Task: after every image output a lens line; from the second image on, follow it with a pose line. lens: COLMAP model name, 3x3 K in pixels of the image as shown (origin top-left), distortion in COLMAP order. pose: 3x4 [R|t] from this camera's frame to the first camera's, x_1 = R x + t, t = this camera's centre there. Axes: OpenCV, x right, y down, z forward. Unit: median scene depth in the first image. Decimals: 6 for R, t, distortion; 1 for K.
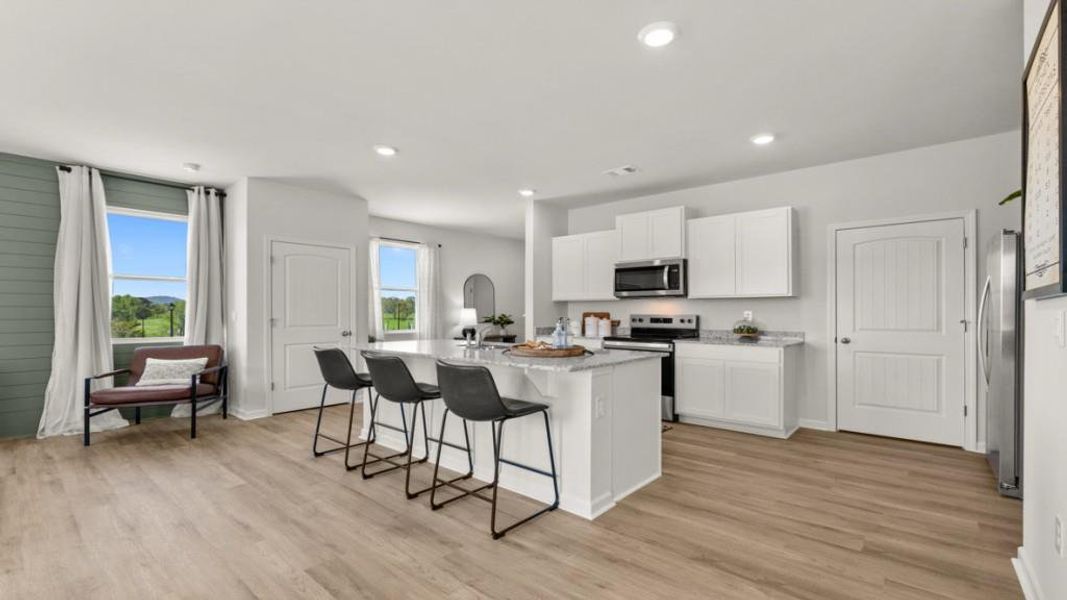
lens RADIAL K [[463.7, 0, 539.0], [0, 463.7, 311.4], [0, 0, 1]] dist [-0.004705, 0.001899]
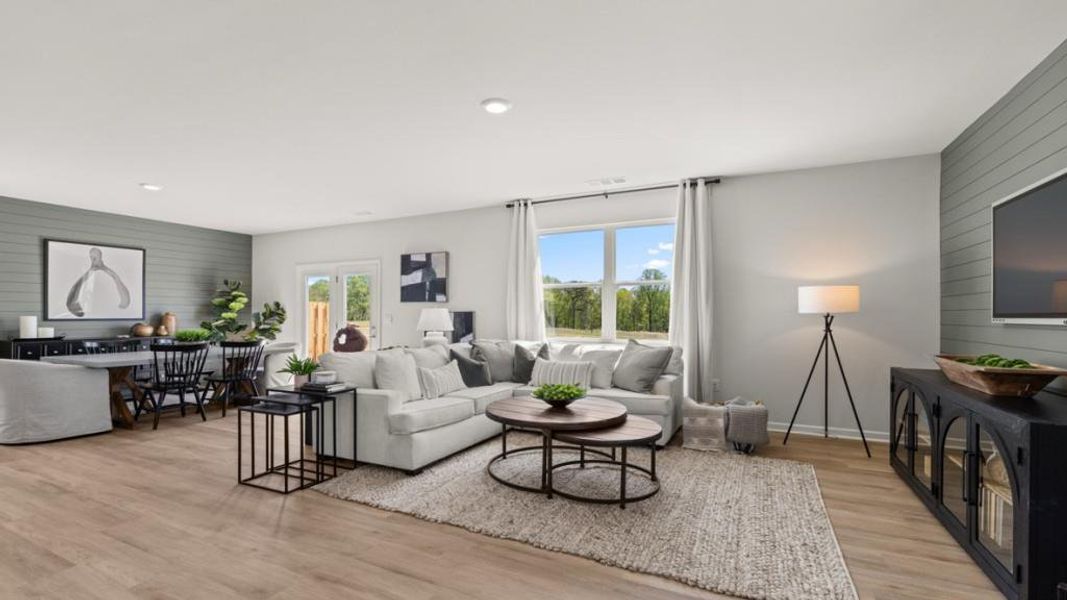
lens RADIAL K [[463.7, 0, 531.7], [0, 463.7, 316.5], [0, 0, 1]] dist [-0.004705, 0.001899]
pose [[-0.968626, 0.000311, -0.248523, -0.502588], [0.000019, 0.999999, 0.001181, 0.000540], [0.248523, 0.001139, -0.968625, 0.915631]]
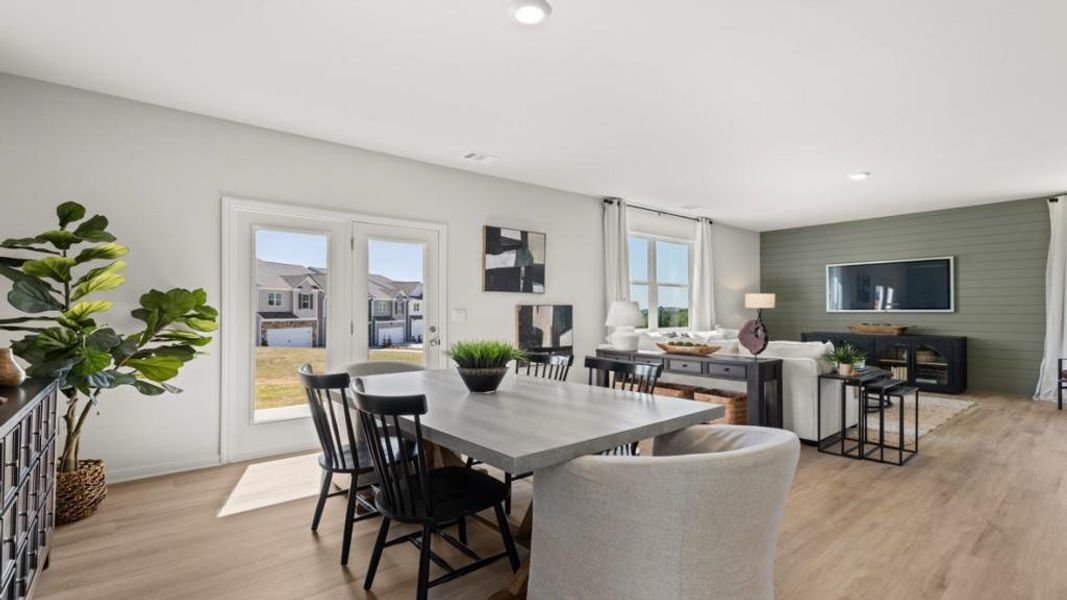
lens RADIAL K [[489.9, 0, 539.9], [0, 489.9, 305.2], [0, 0, 1]] dist [0.001945, -0.000012]
pose [[-0.161359, -0.009232, -0.986853, 0.511728], [0.002830, 0.999948, -0.009817, 0.000516], [0.986892, -0.004376, -0.161325, -0.190840]]
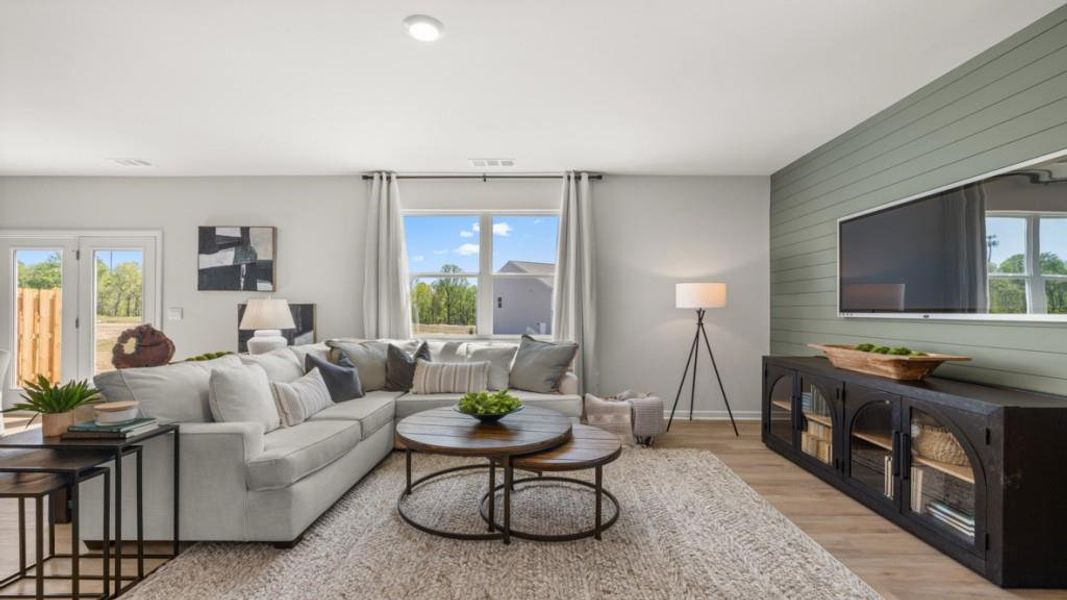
lens RADIAL K [[446.6, 0, 534.3], [0, 446.6, 308.9], [0, 0, 1]] dist [-0.001912, -0.000488]
pose [[-0.767303, -0.003216, -0.641277, -0.409764], [-0.002820, 0.999995, -0.001641, -0.000420], [0.641279, 0.000549, -0.767308, 0.716115]]
